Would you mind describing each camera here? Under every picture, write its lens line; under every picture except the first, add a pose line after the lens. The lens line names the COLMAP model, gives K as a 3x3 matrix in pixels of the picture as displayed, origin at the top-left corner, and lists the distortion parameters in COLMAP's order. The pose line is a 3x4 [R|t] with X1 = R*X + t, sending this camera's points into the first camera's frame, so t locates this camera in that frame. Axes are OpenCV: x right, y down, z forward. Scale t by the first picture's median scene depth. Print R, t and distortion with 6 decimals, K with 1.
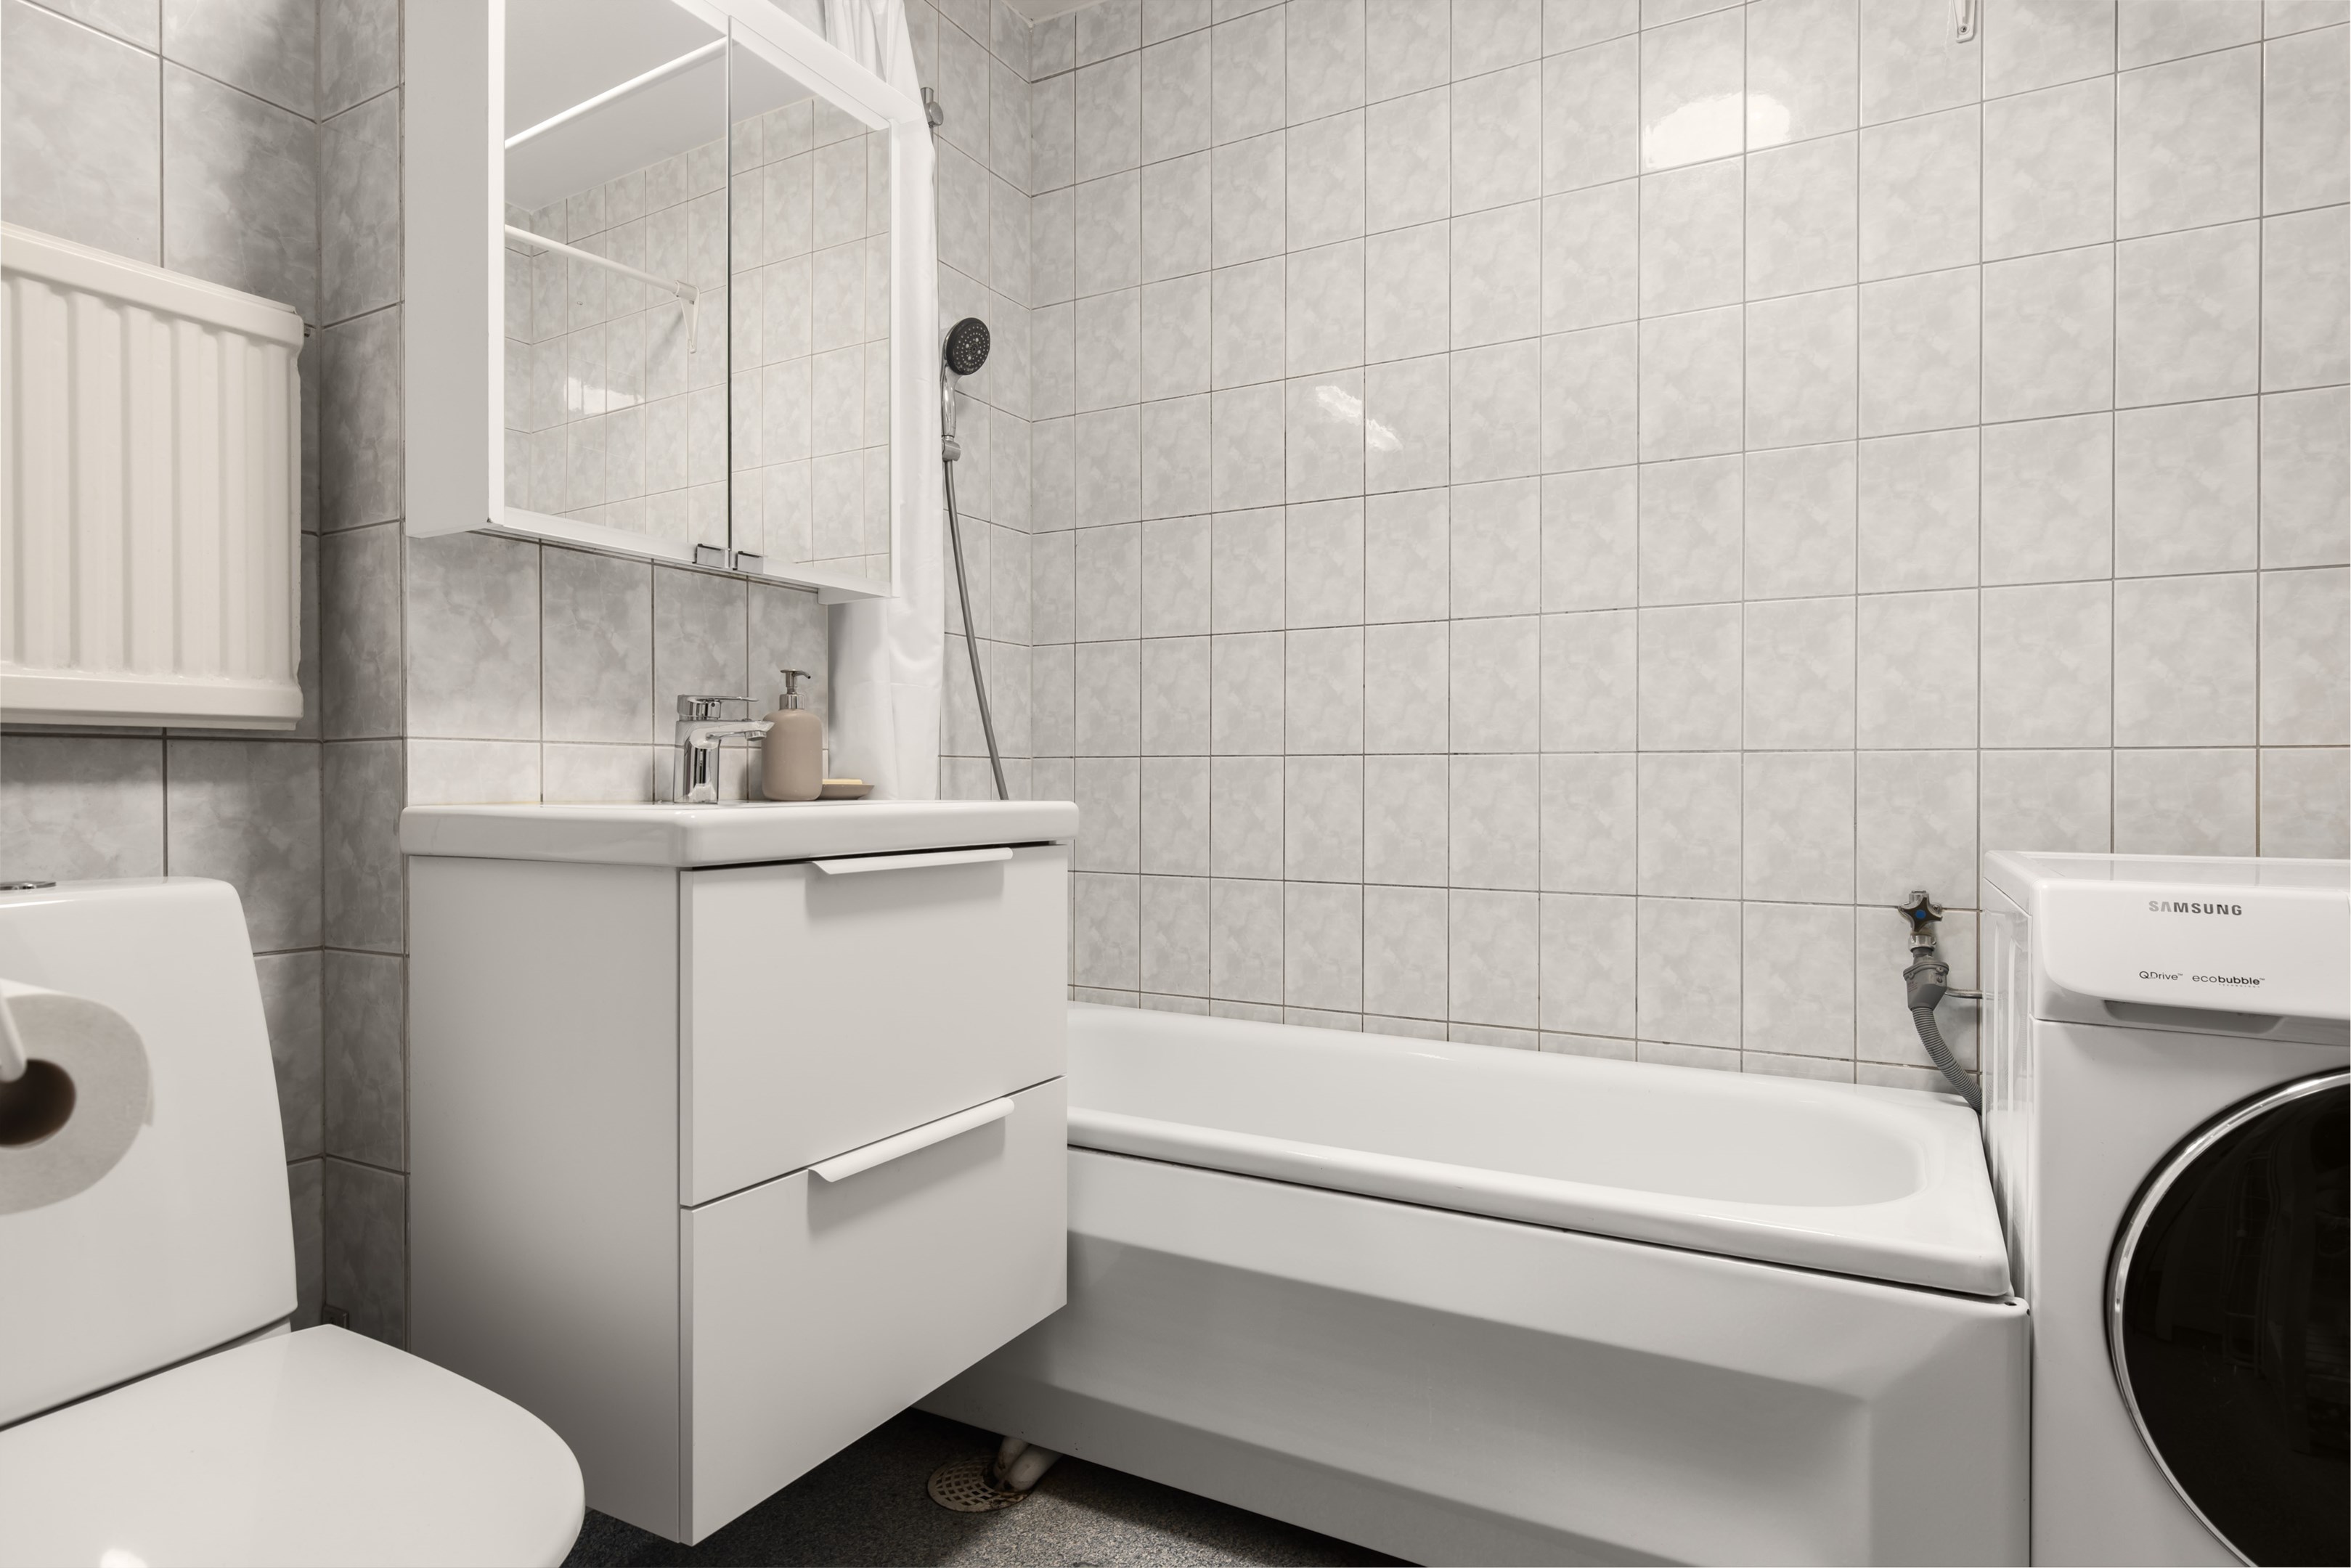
lens RADIAL K [[1267.9, 0, 1187.2], [0, 1267.9, 772.5], [0, 0, 1]] dist [0.000209, -0.000356]
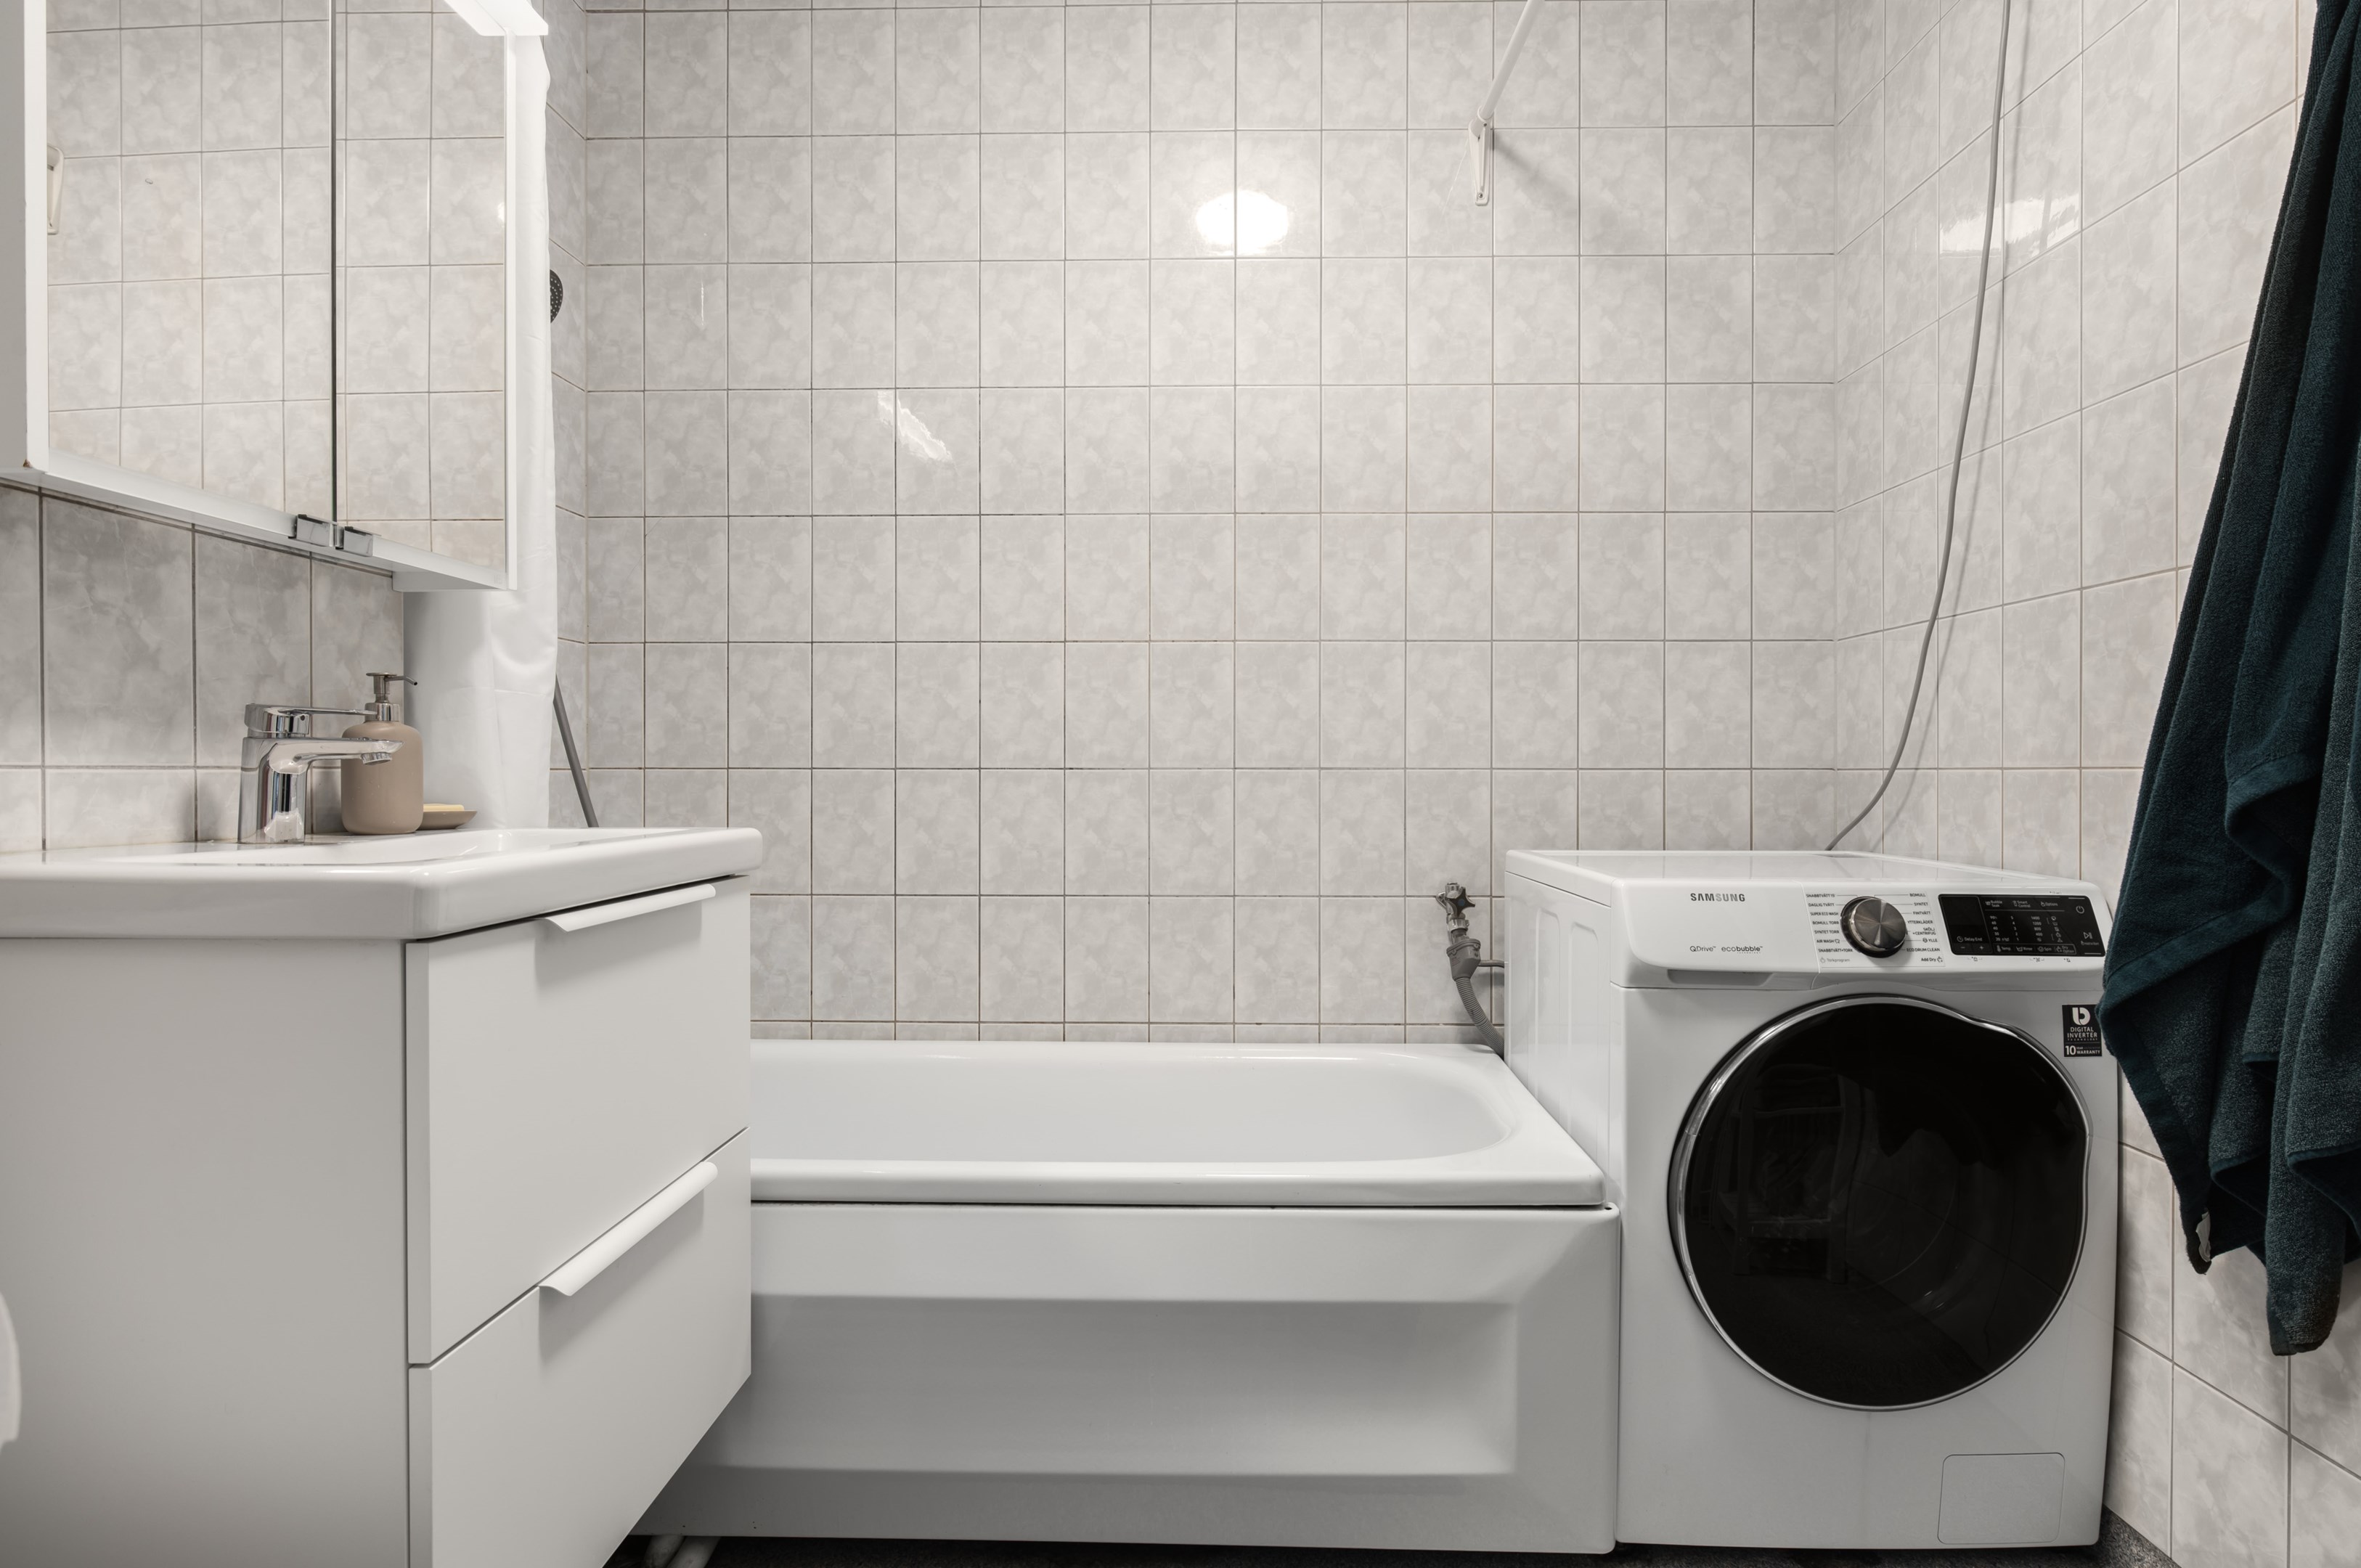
lens RADIAL K [[1217.7, 0, 1189.3], [0, 1217.7, 765.4], [0, 0, 1]] dist [-0.000072, -0.007612]
pose [[0.885976, 0.001541, 0.463728, -0.184265], [-0.002478, 0.999996, 0.001413, -0.020564], [-0.463724, -0.002401, 0.885976, 0.058257]]
